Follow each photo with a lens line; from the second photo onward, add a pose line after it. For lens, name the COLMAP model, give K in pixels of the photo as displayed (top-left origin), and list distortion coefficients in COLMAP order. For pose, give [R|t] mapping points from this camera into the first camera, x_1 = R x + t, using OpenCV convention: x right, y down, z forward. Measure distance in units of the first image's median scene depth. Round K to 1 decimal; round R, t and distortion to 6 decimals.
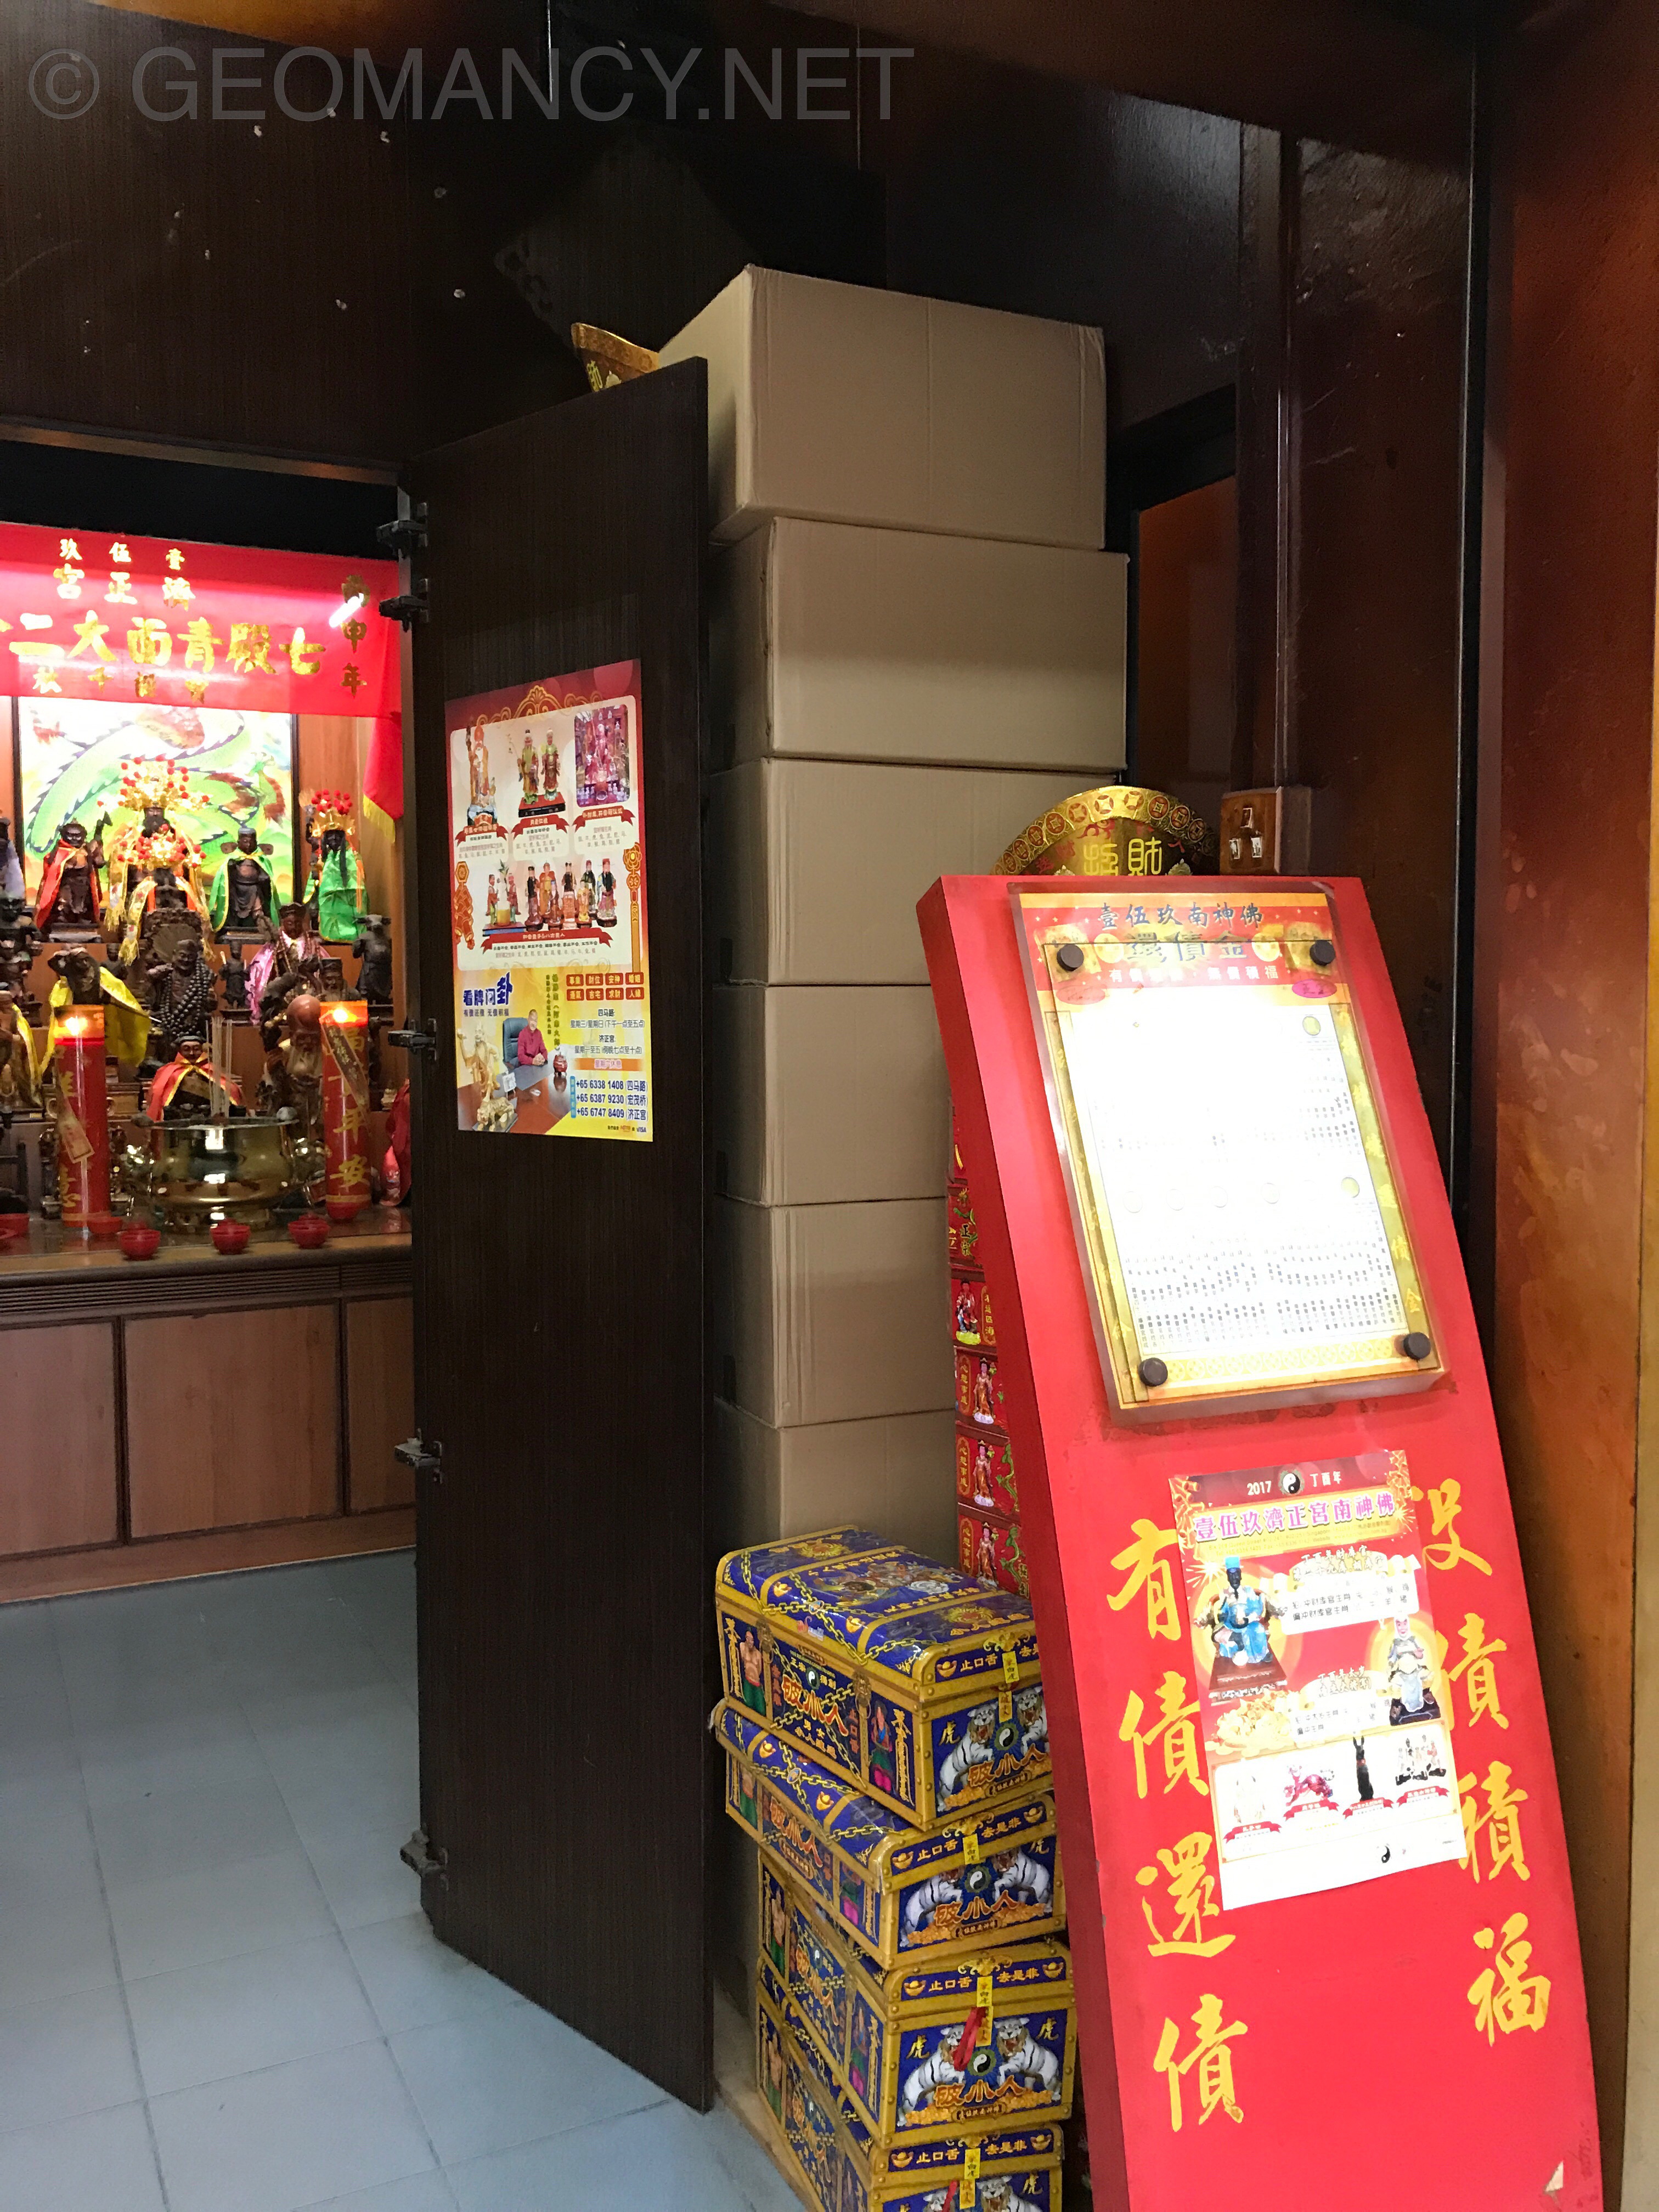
lens RADIAL K [[1851.5, 0, 819.5], [0, 1851.5, 1119.0], [0, 0, 1]] dist [0.063703, -0.048503]
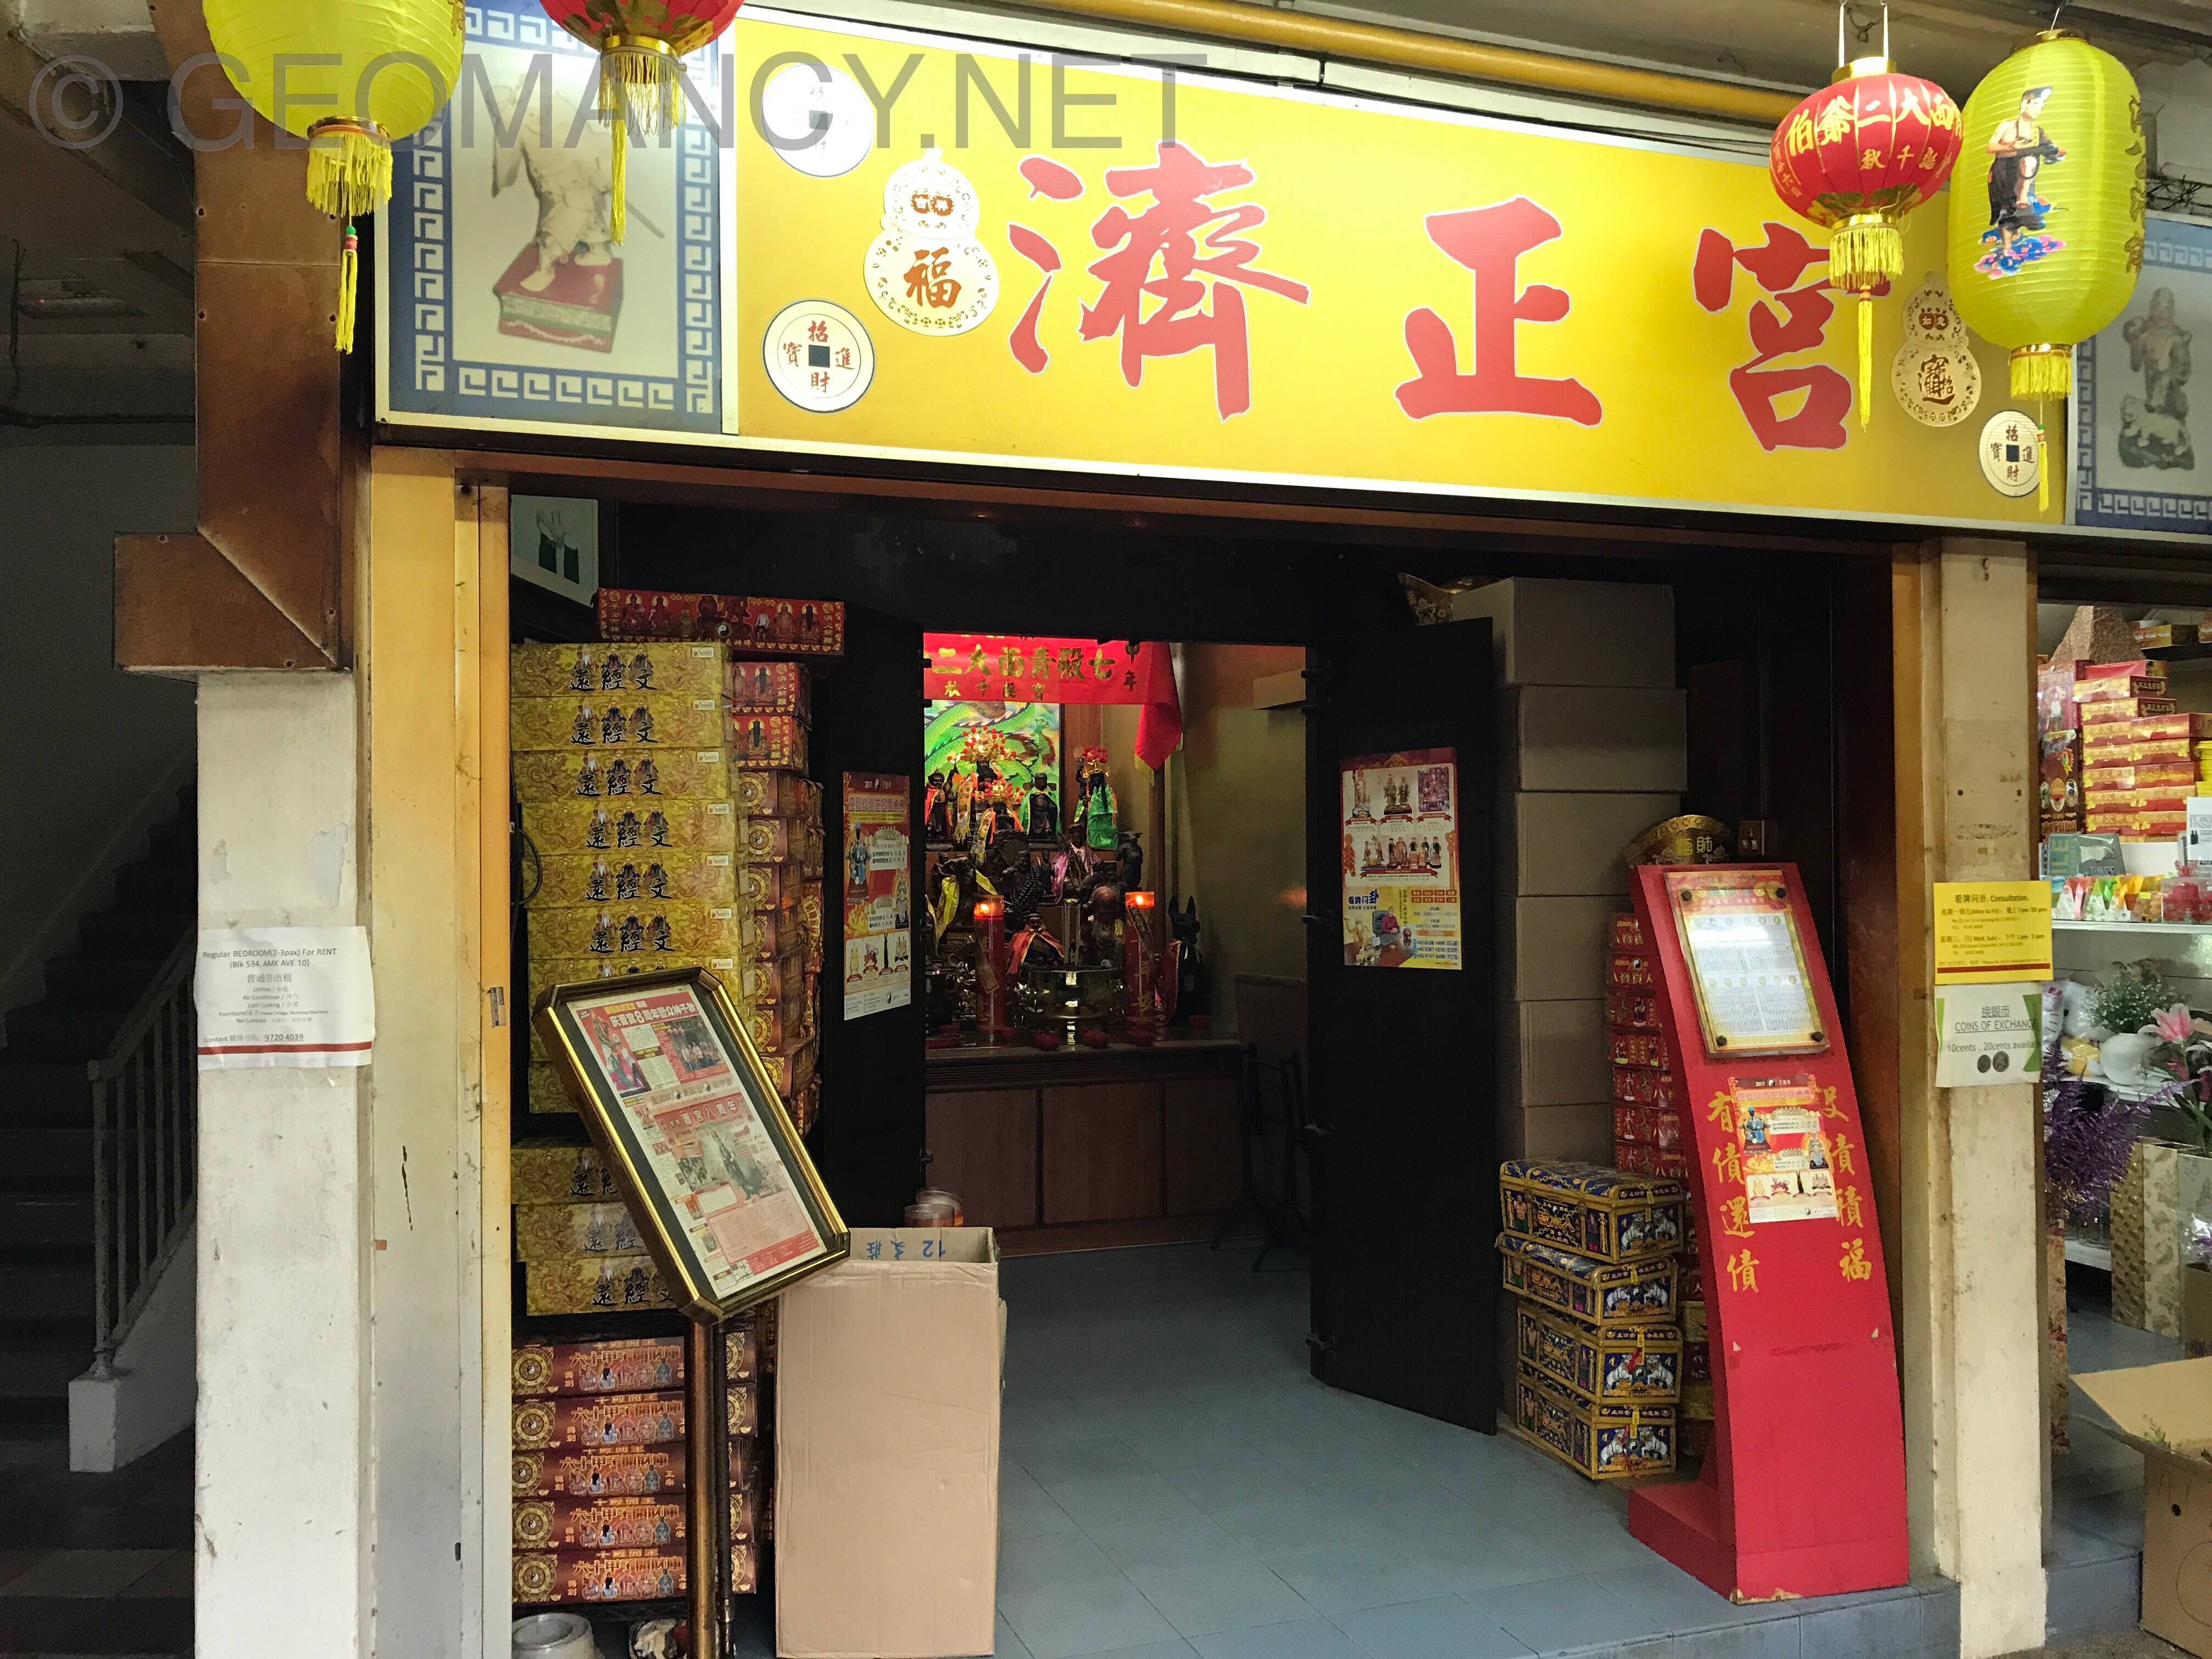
lens RADIAL K [[1851.5, 0, 1097.6], [0, 1851.5, 831.2], [0, 0, 1]] dist [0.063703, -0.048503]
pose [[0.994329, 0.001183, -0.106344, -0.292413], [-0.010355, 0.996264, -0.085734, 0.042633], [0.105846, 0.086349, 0.990626, -1.228106]]
